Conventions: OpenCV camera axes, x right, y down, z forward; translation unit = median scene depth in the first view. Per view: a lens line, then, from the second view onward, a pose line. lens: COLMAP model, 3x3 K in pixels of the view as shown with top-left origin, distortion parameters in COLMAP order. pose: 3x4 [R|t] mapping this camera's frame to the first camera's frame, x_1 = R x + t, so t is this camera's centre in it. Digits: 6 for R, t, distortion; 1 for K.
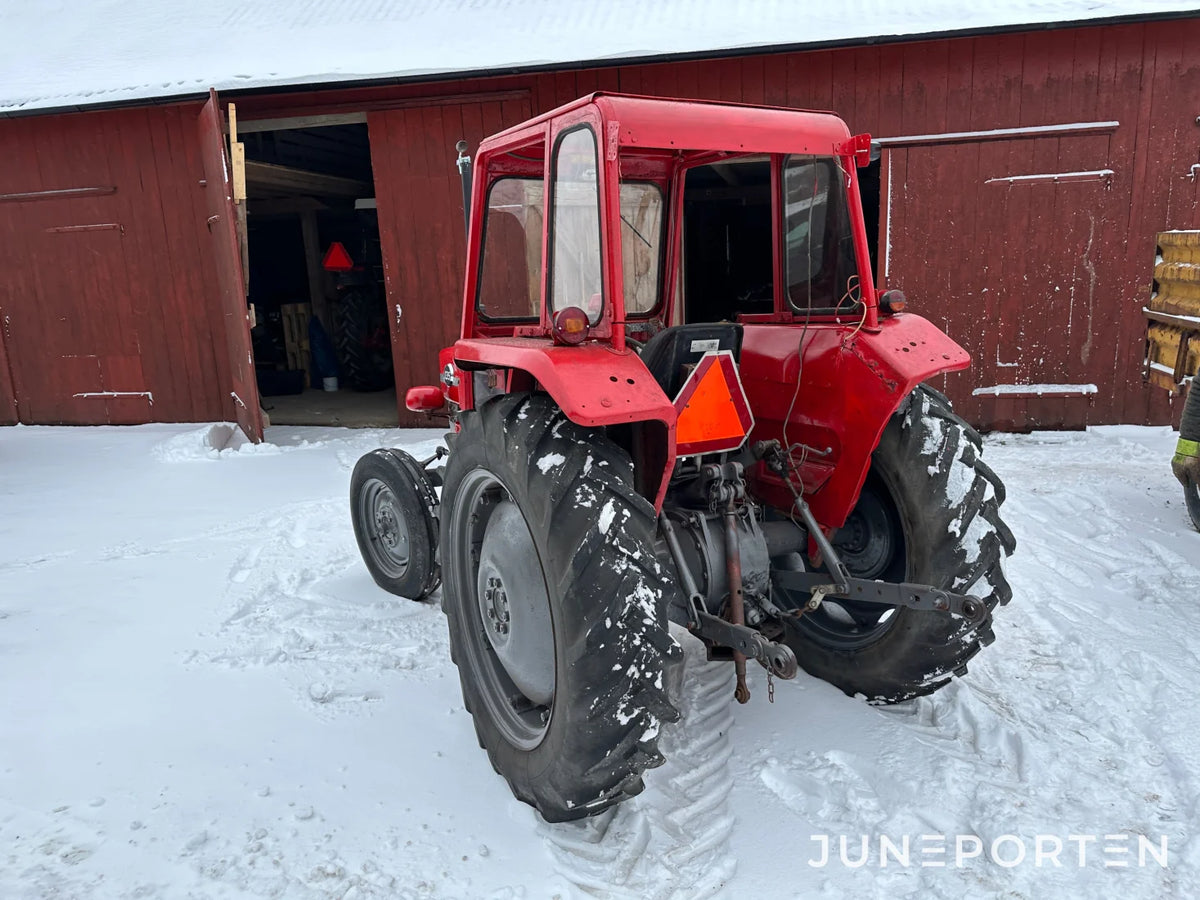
lens RADIAL K [[843.1, 0, 604.9], [0, 843.1, 467.4], [0, 0, 1]] dist [0.049287, -0.056540]
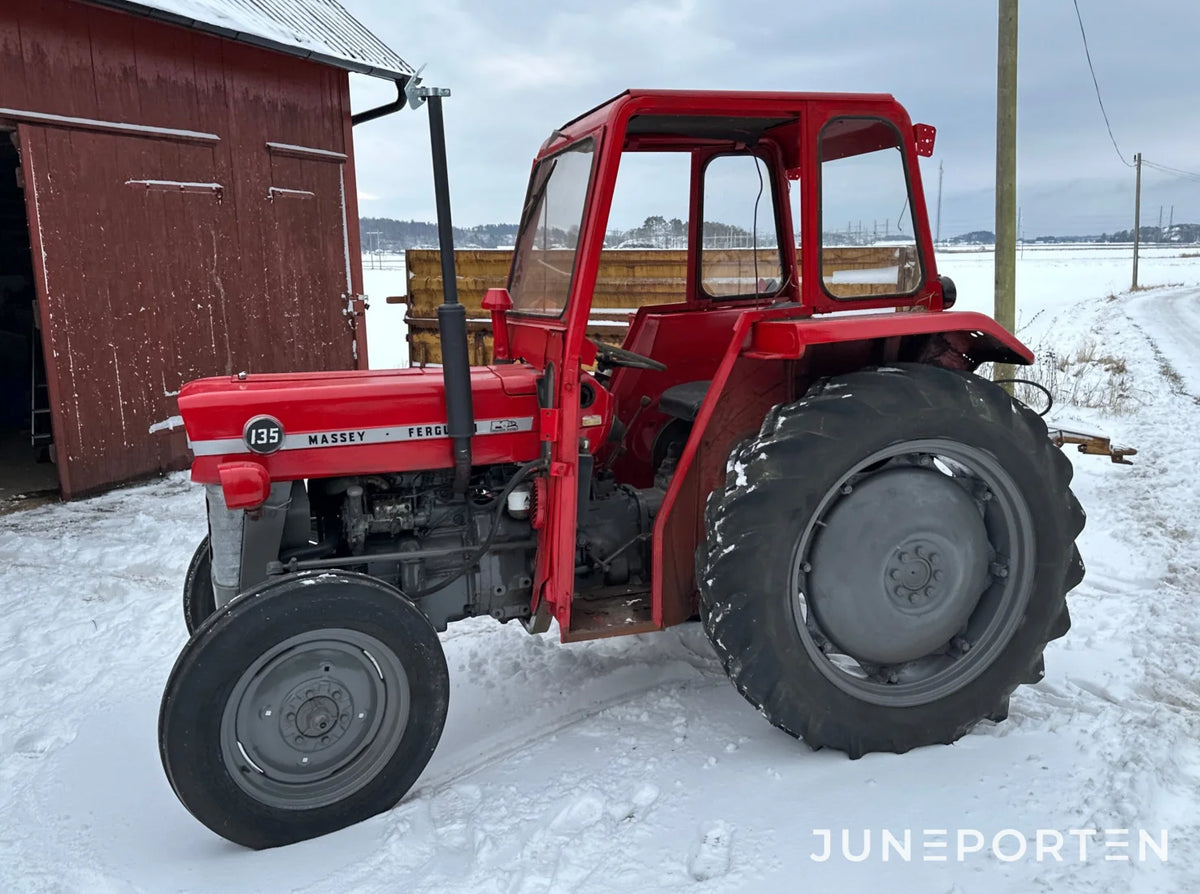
lens RADIAL K [[1030.8, 0, 580.5], [0, 1030.8, 472.4], [0, 0, 1]] dist [0.068621, -0.117537]
pose [[0.200956, -0.165736, 0.965478, -1.121628], [0.237145, 0.964499, 0.116208, -0.157141], [-0.950462, 0.205606, 0.233125, 0.861810]]
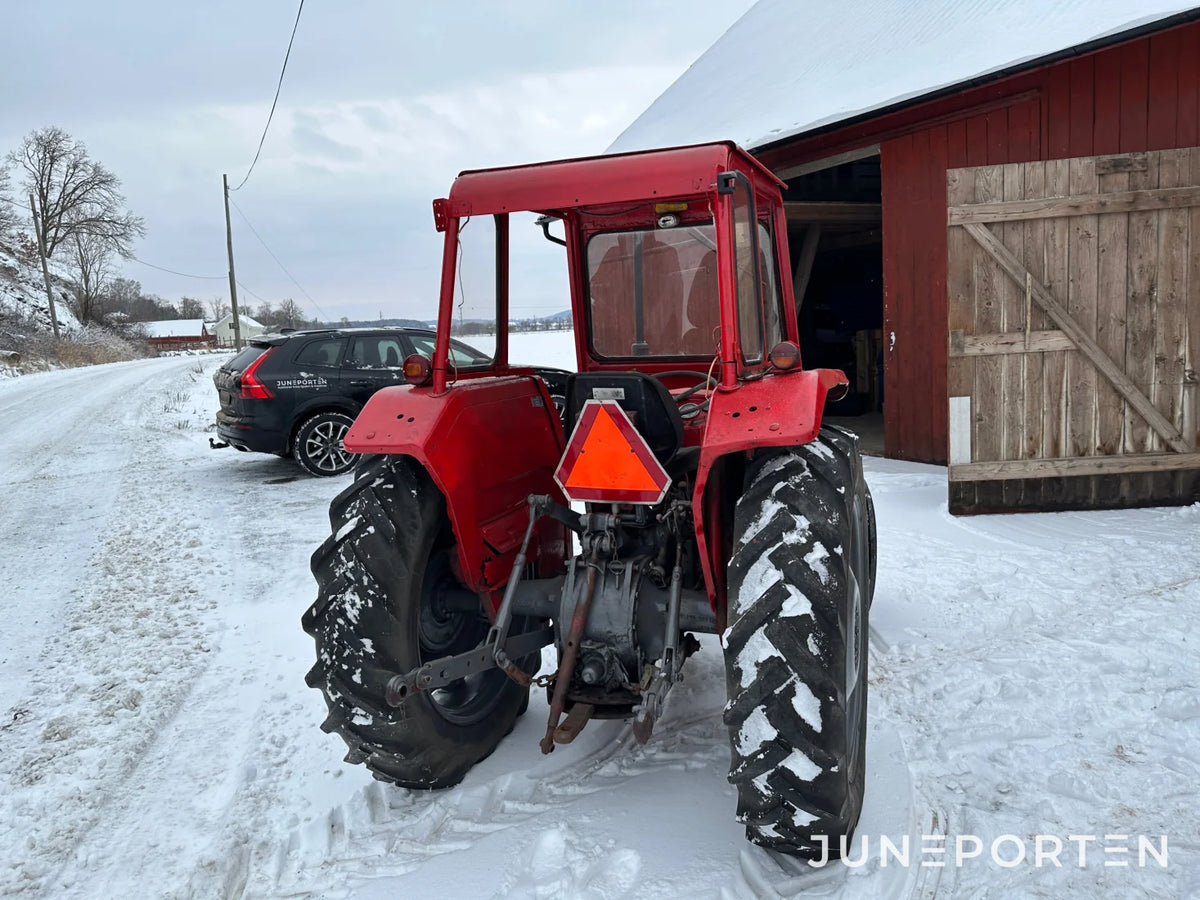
lens RADIAL K [[843.1, 0, 601.0], [0, 843.1, 449.8], [0, 0, 1]] dist [0.049287, -0.056540]
pose [[0.653533, 0.110858, -0.748736, 0.751424], [-0.140813, 0.989754, 0.023635, -0.088182], [0.743685, 0.089986, 0.662447, 0.298057]]
